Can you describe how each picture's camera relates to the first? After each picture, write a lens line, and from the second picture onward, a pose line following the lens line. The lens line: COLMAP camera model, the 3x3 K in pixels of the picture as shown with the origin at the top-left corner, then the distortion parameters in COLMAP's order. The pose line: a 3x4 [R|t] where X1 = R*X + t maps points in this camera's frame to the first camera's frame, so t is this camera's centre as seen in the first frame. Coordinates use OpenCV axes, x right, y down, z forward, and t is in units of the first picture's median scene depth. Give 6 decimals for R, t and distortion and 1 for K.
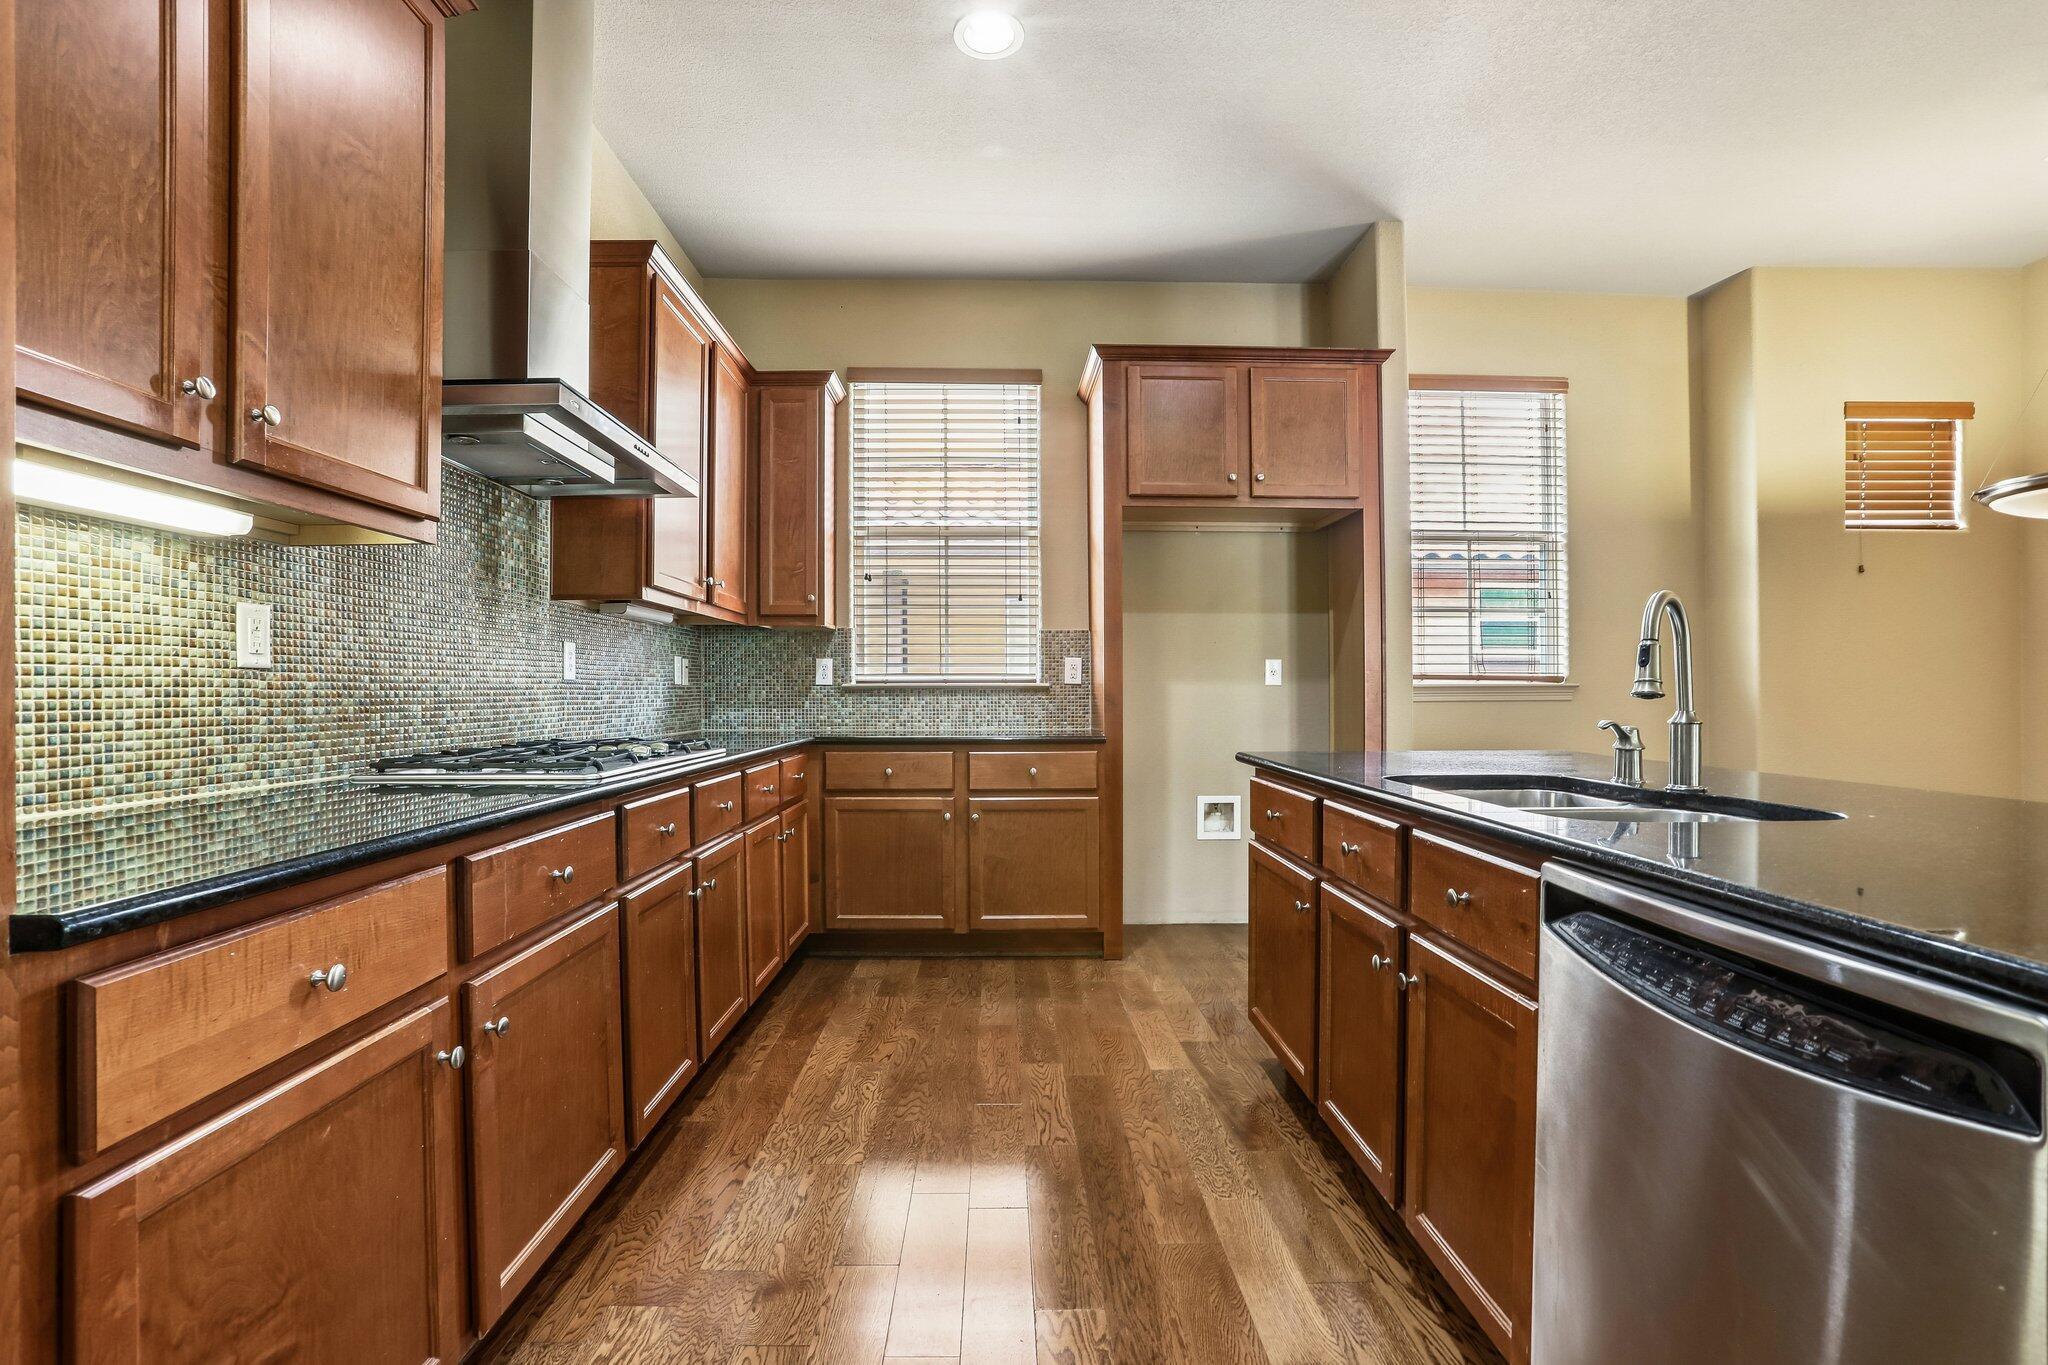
lens RADIAL K [[951.0, 0, 1016.2], [0, 951.0, 680.5], [0, 0, 1]] dist [-0.029693, 0.000552]
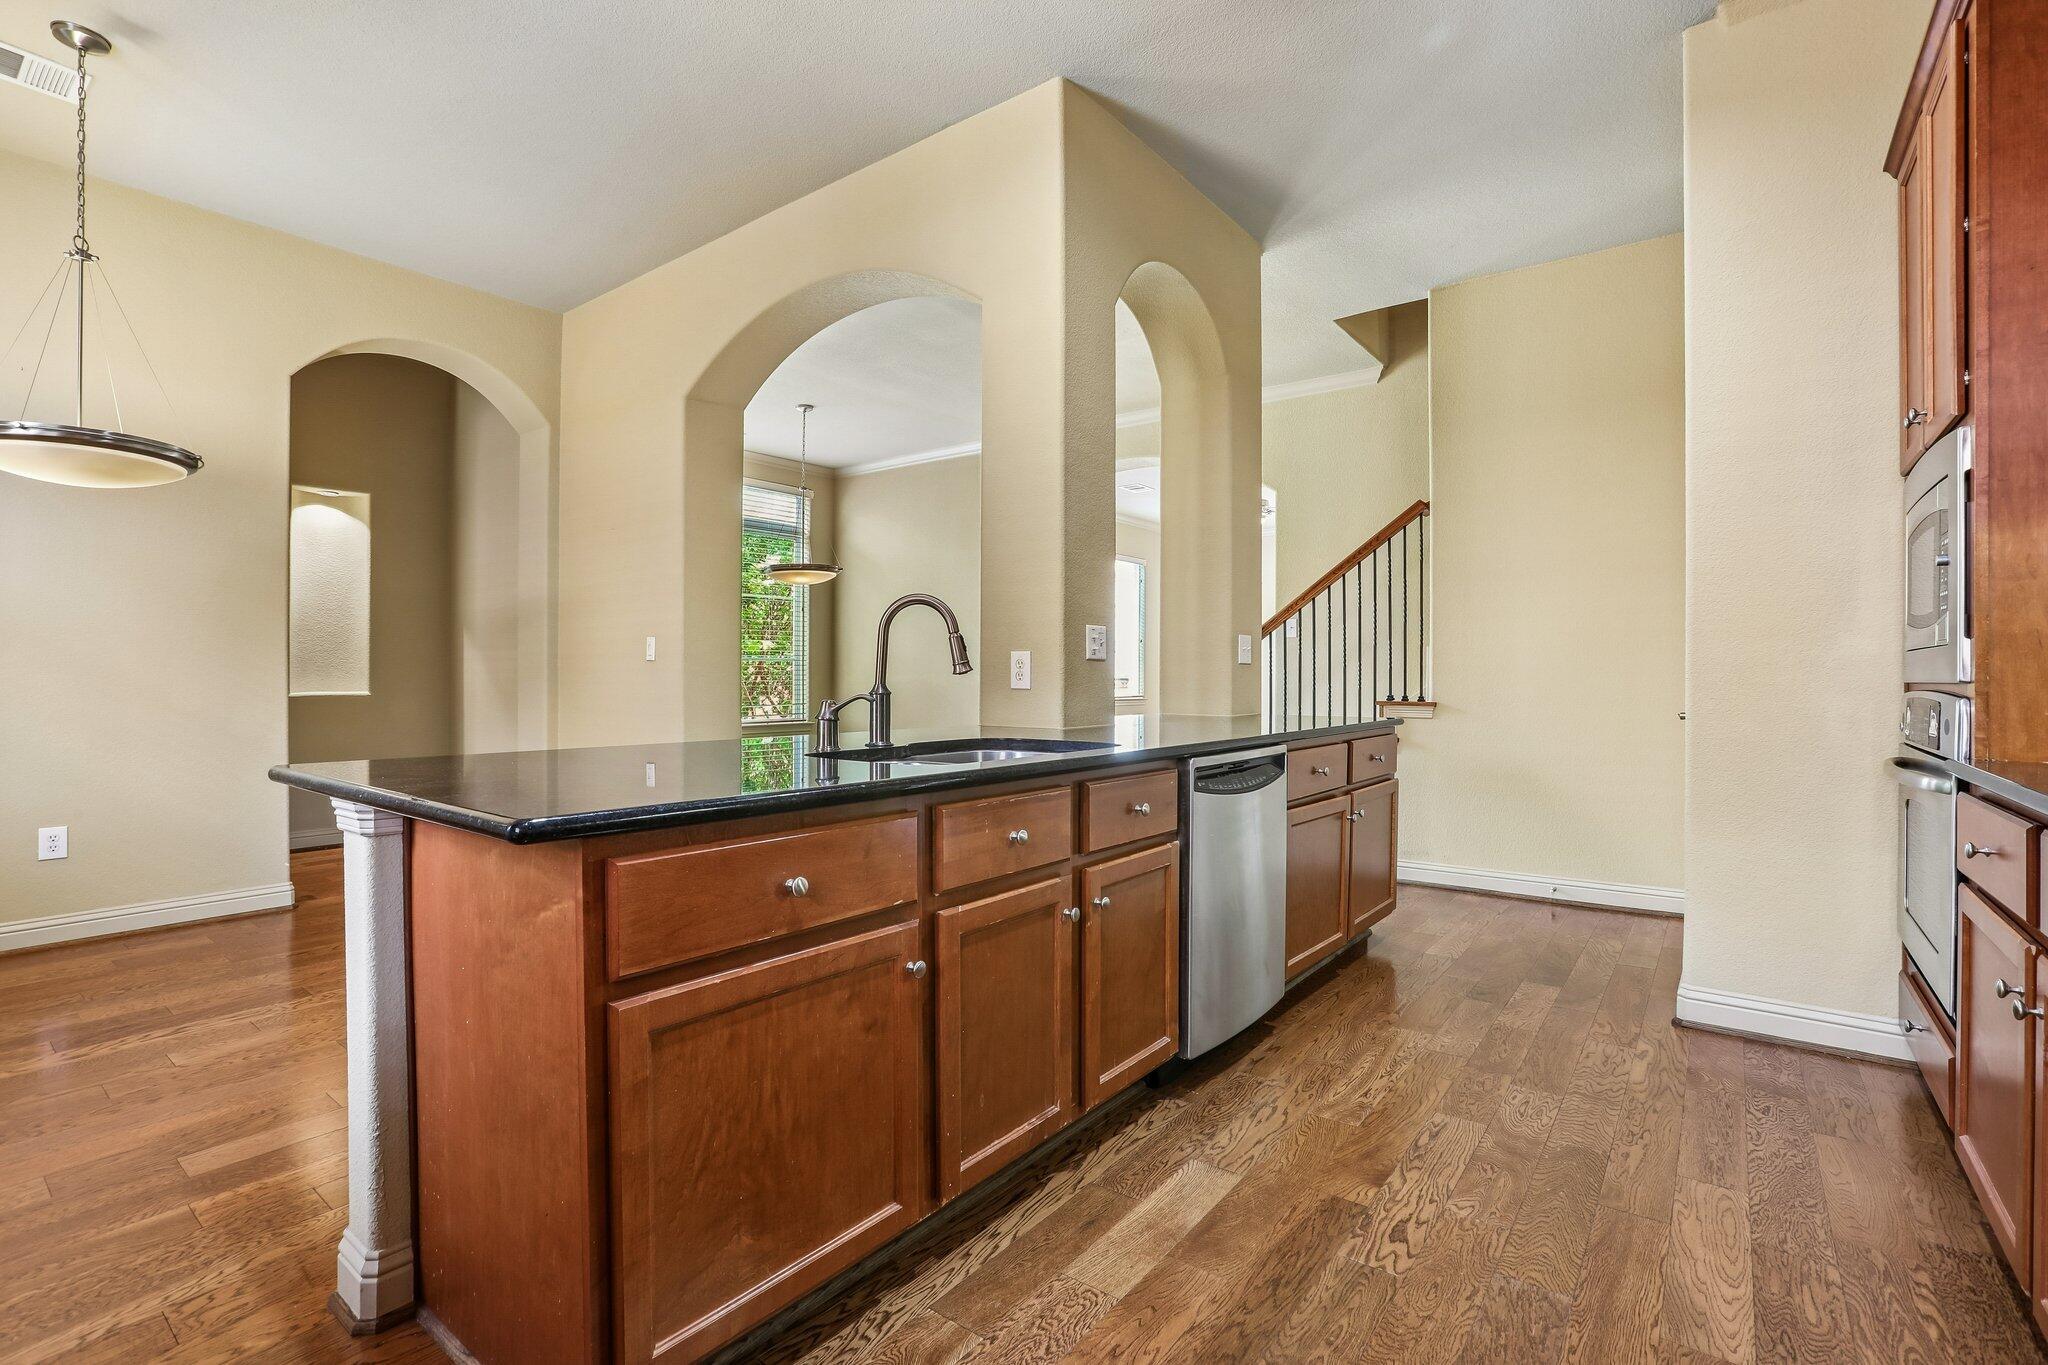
lens RADIAL K [[925.6, 0, 1034.5], [0, 925.6, 685.6], [0, 0, 1]] dist [-0.028857, 0.000205]
pose [[-0.785202, -0.010423, 0.619152, -0.102652], [-0.008026, 0.999946, 0.006654, 0.009971], [-0.619188, 0.000255, -0.785243, 0.770938]]
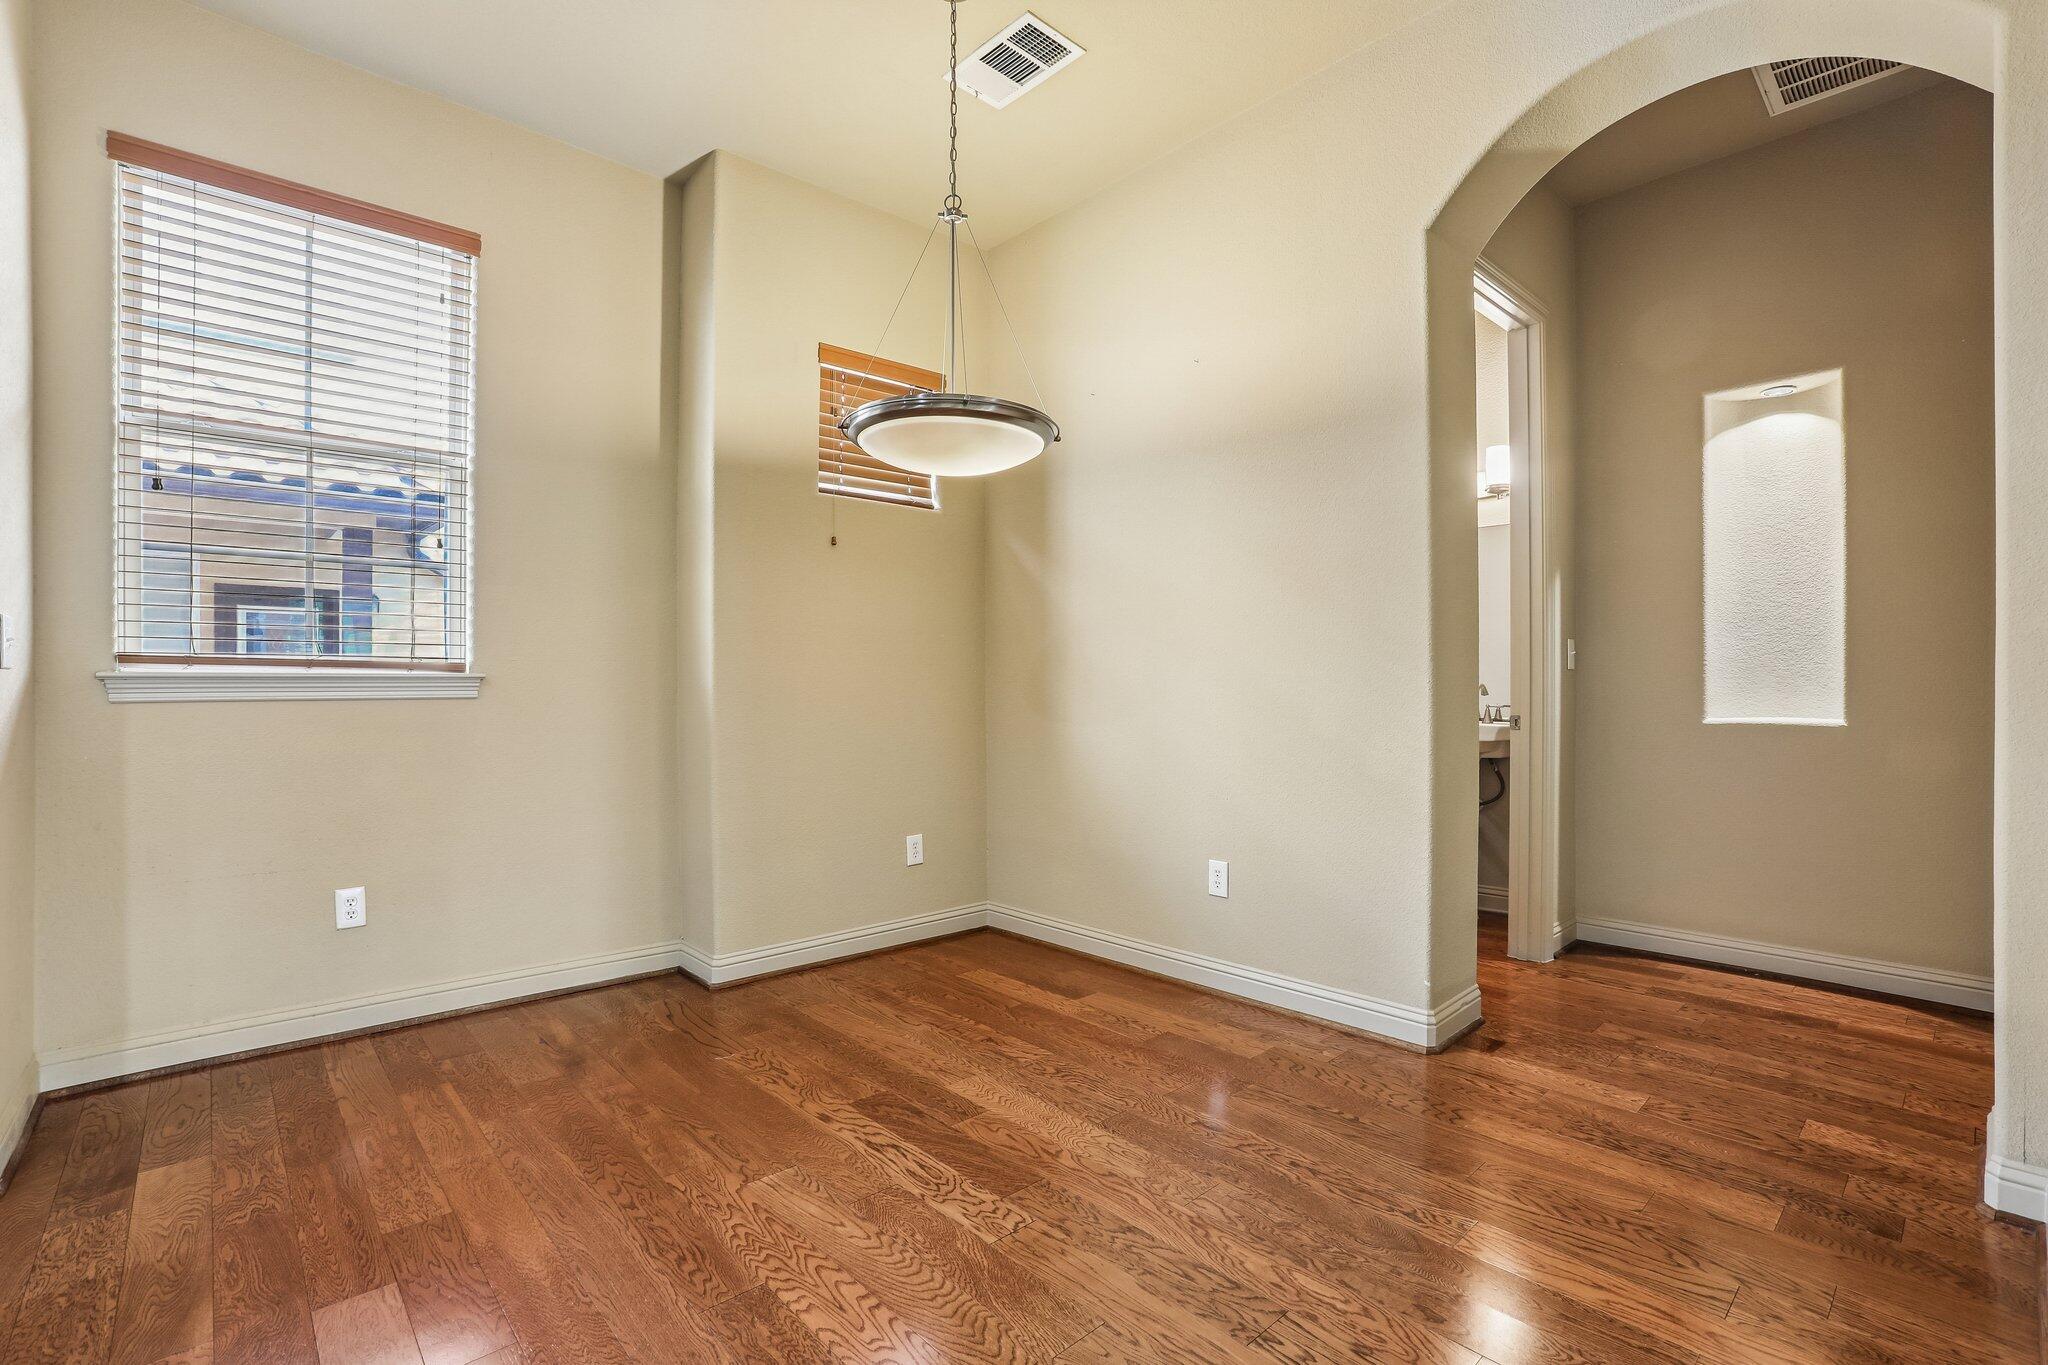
lens RADIAL K [[951.0, 0, 1016.2], [0, 951.0, 680.5], [0, 0, 1]] dist [-0.029693, 0.000552]
pose [[0.749121, -0.001010, 0.662432, 0.454019], [-0.004690, 0.999966, 0.006828, 0.001710], [-0.662416, -0.008222, 0.749091, 0.228188]]
